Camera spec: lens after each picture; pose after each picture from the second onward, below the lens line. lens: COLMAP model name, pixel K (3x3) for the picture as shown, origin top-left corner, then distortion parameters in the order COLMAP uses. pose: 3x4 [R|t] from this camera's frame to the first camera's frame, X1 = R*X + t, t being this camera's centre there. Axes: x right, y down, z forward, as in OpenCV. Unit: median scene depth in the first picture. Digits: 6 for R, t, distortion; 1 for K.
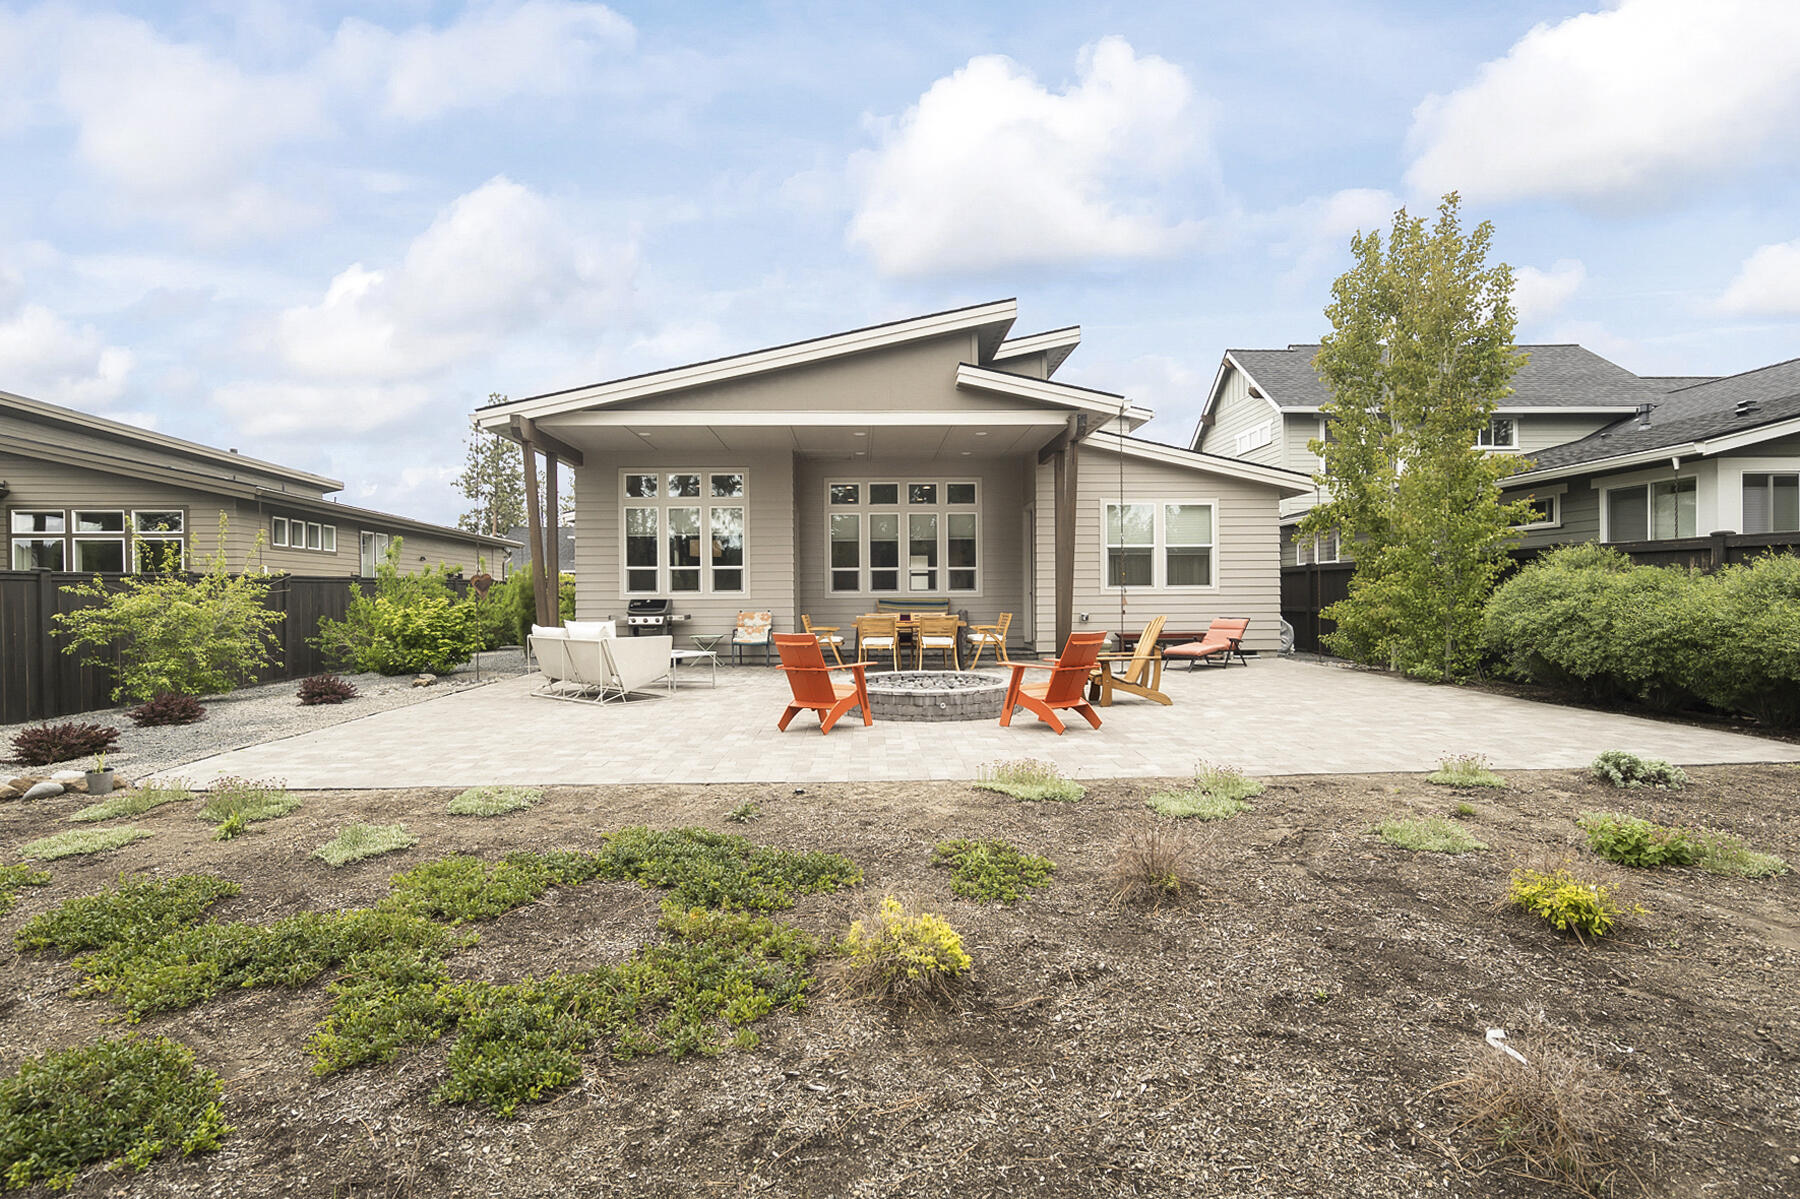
lens RADIAL K [[913.7, 0, 906.1], [0, 913.7, 603.4], [0, 0, 1]] dist [-0.017226, 0.005290]
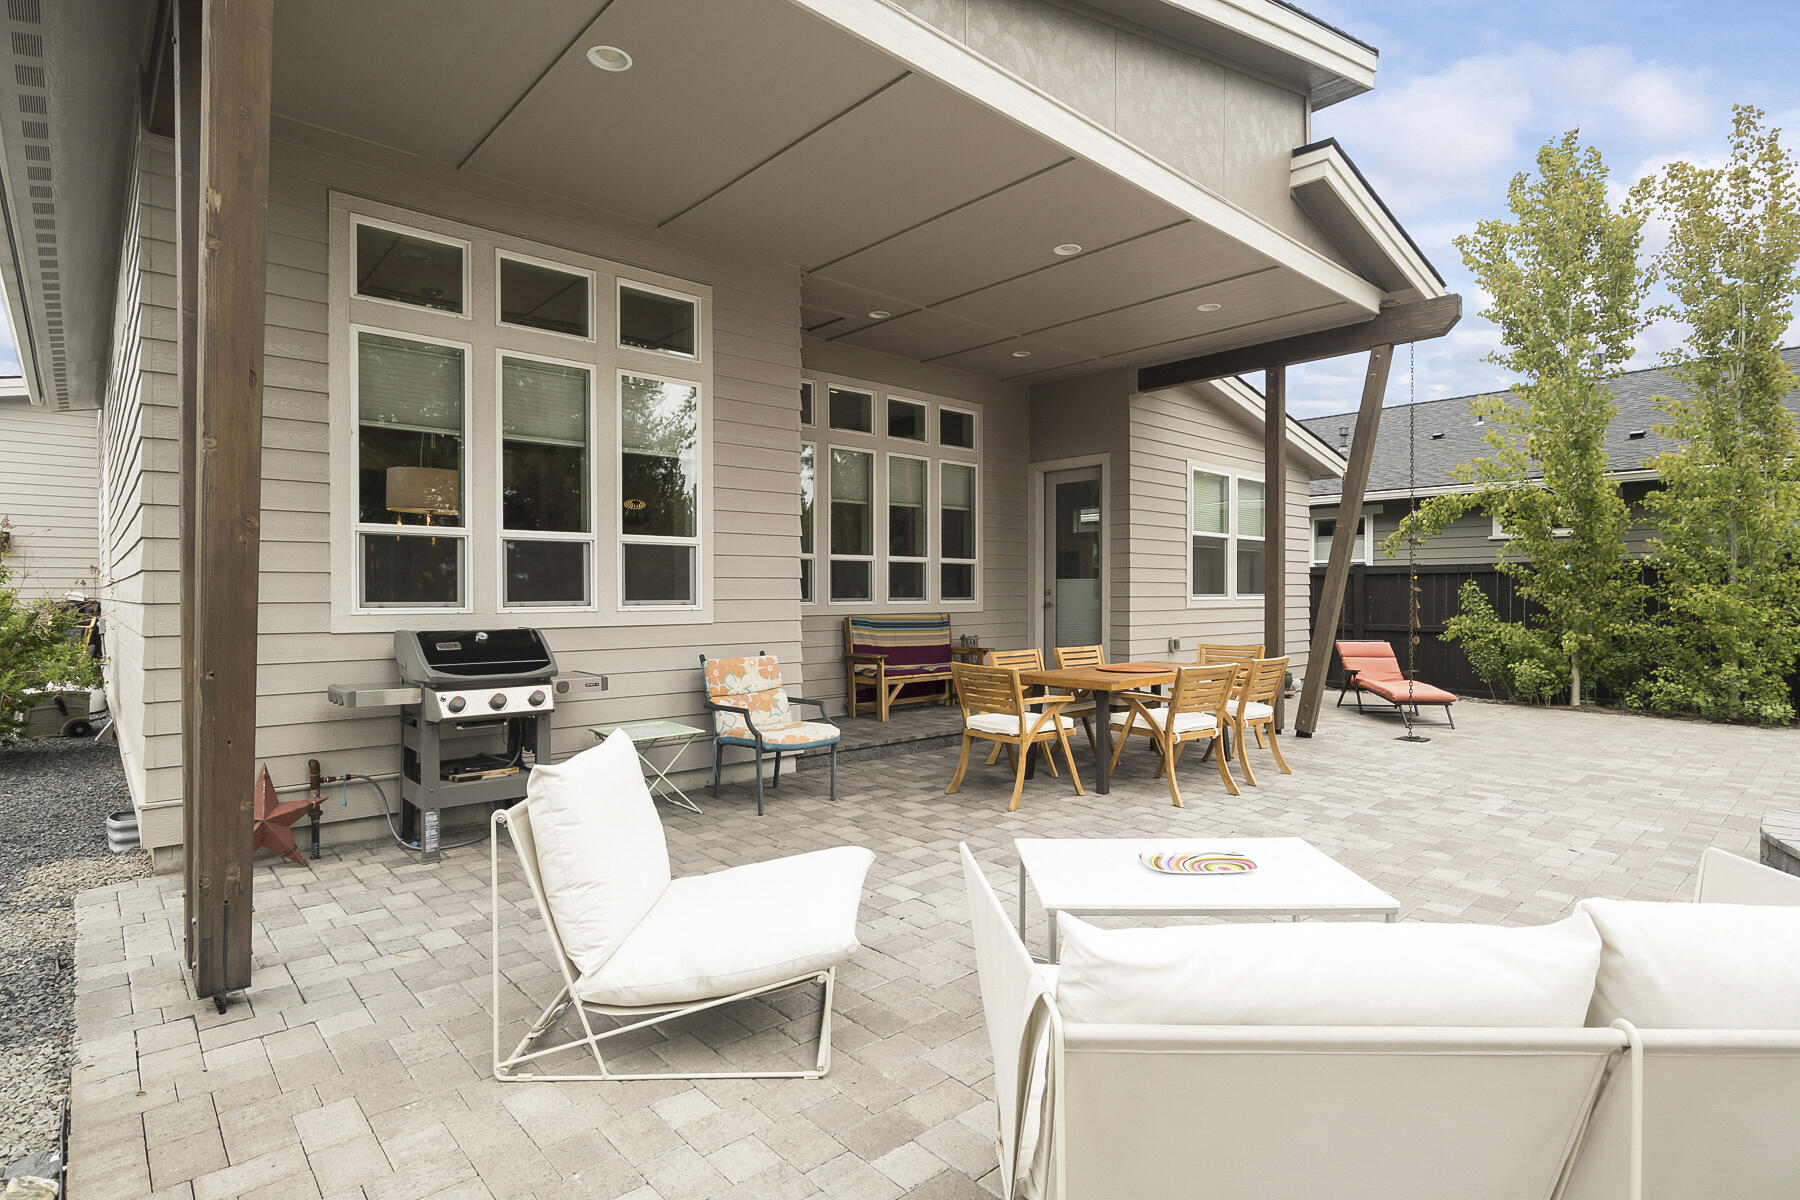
lens RADIAL K [[913.7, 0, 909.4], [0, 913.7, 599.9], [0, 0, 1]] dist [-0.017226, 0.005290]
pose [[0.759454, 0.001351, 0.650560, -0.357630], [0.001654, 0.999991, -0.004009, -0.012917], [-0.650559, 0.004121, 0.759445, 0.640986]]
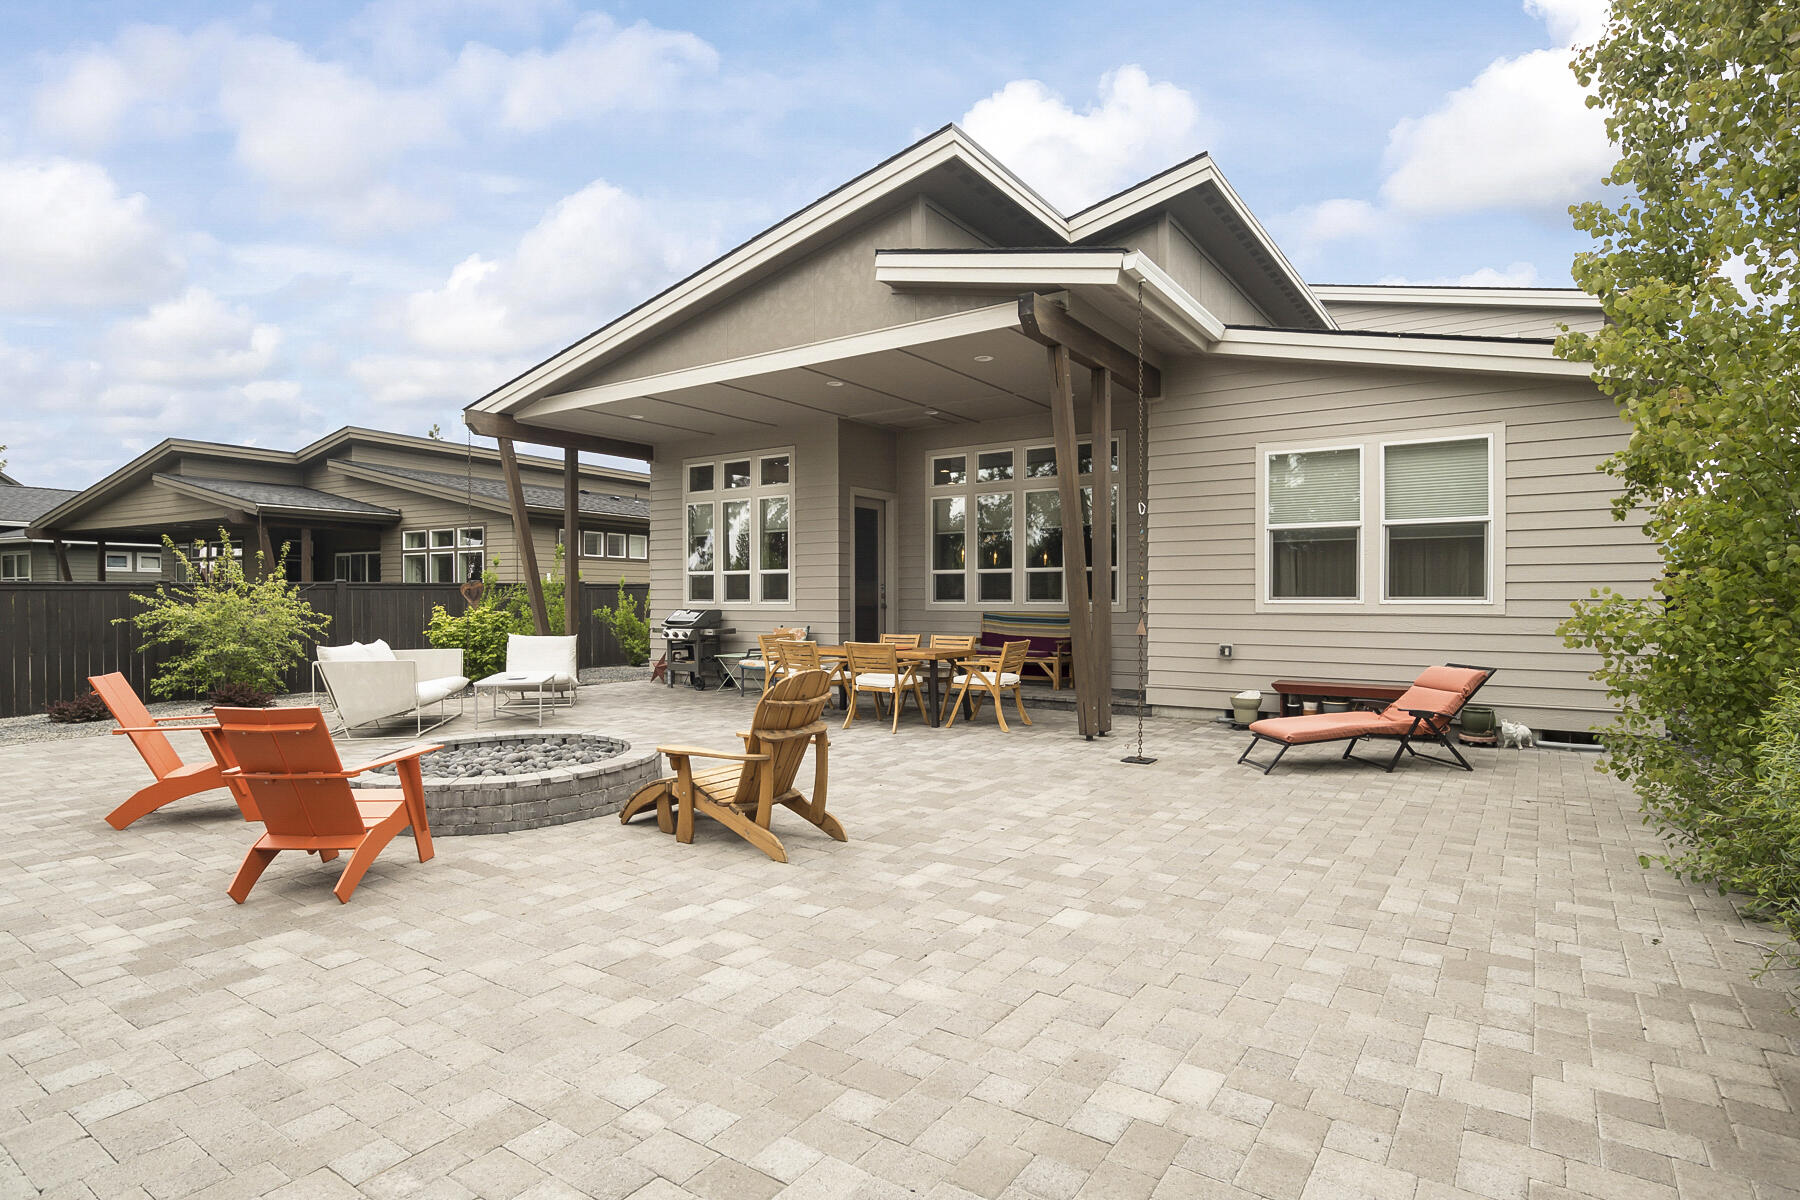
lens RADIAL K [[913.7, 0, 902.8], [0, 913.7, 594.5], [0, 0, 1]] dist [-0.017226, 0.005290]
pose [[0.810233, 0.004730, -0.586089, 0.369482], [-0.010793, 0.999918, -0.006850, -0.014361], [0.586009, 0.011876, 0.810218, 0.403543]]
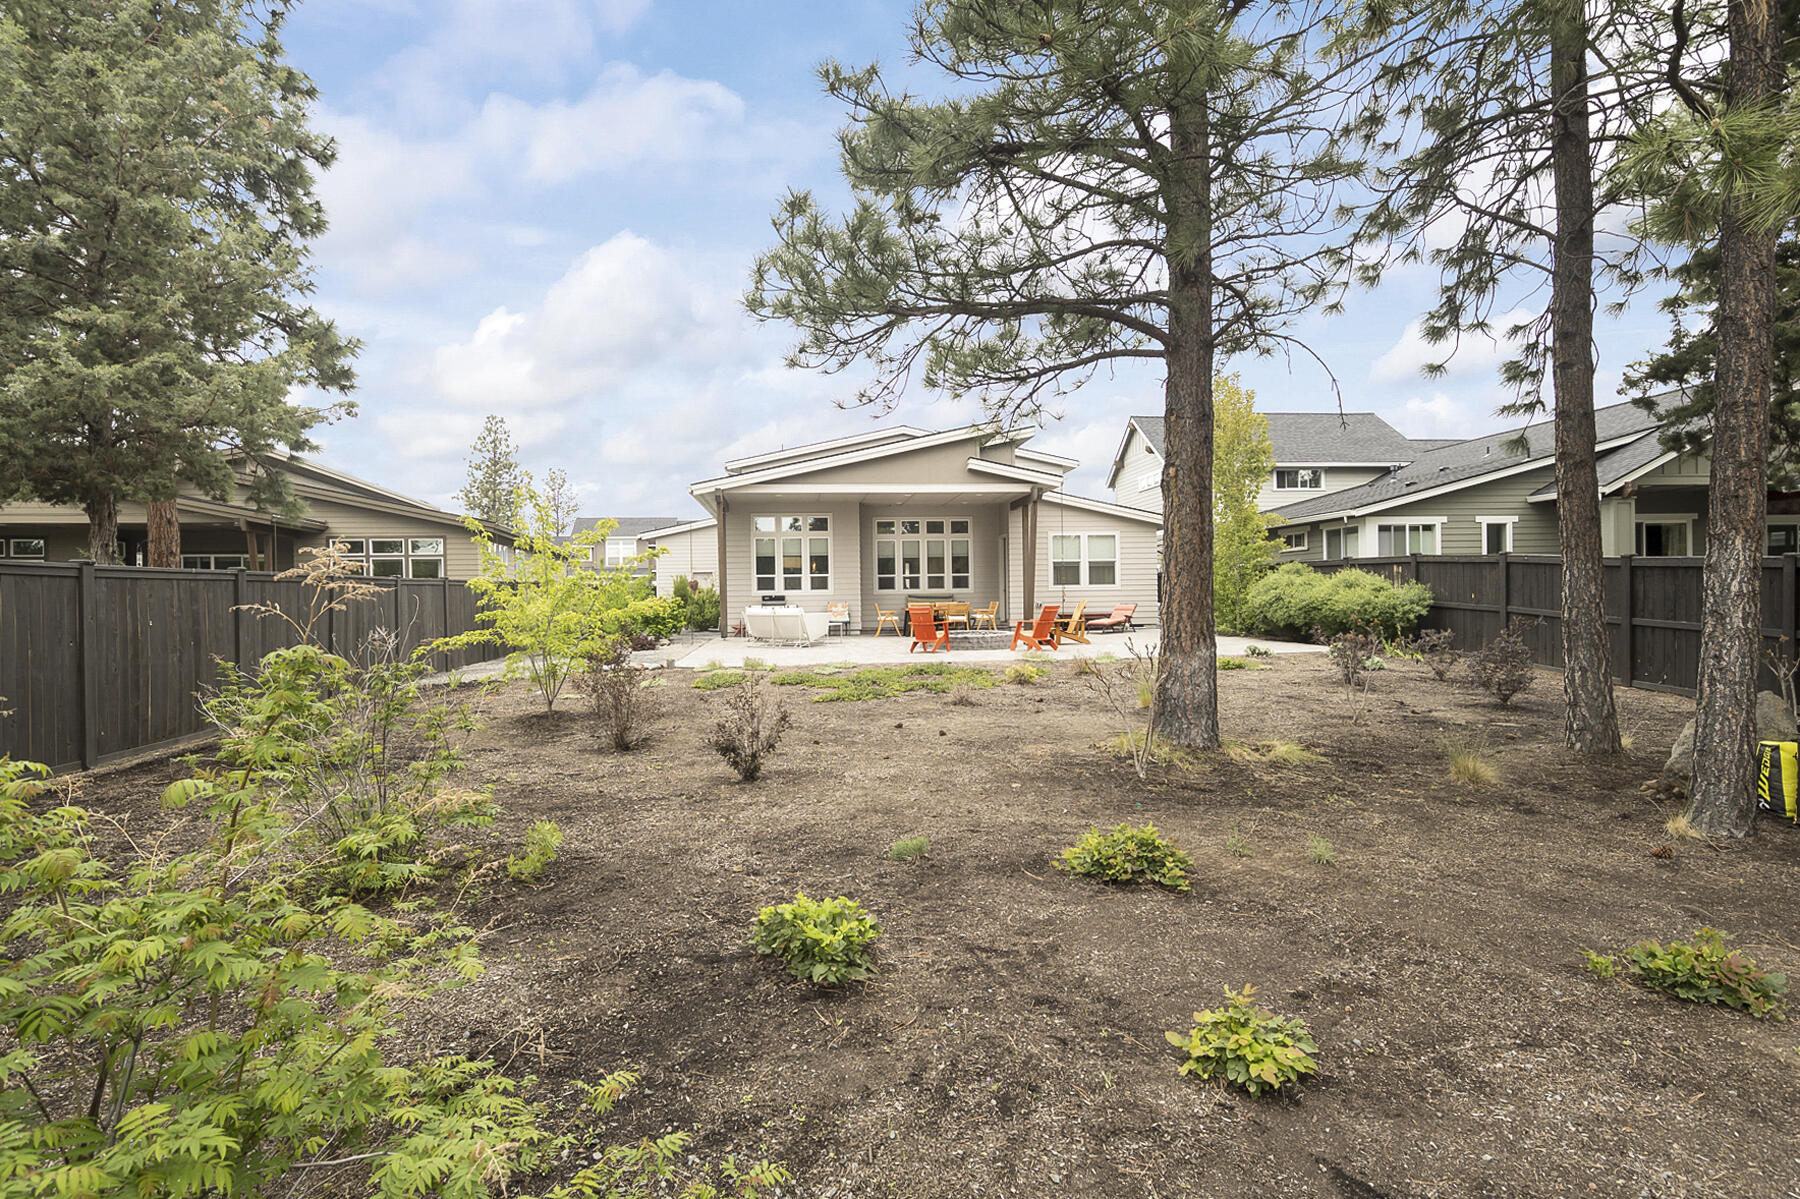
lens RADIAL K [[913.7, 0, 895.3], [0, 913.7, 602.8], [0, 0, 1]] dist [-0.017226, 0.005290]
pose [[0.997911, -0.008345, 0.064066, -0.163717], [0.008512, 0.999961, -0.002337, 0.013669], [-0.064044, 0.002877, 0.997943, -0.604383]]
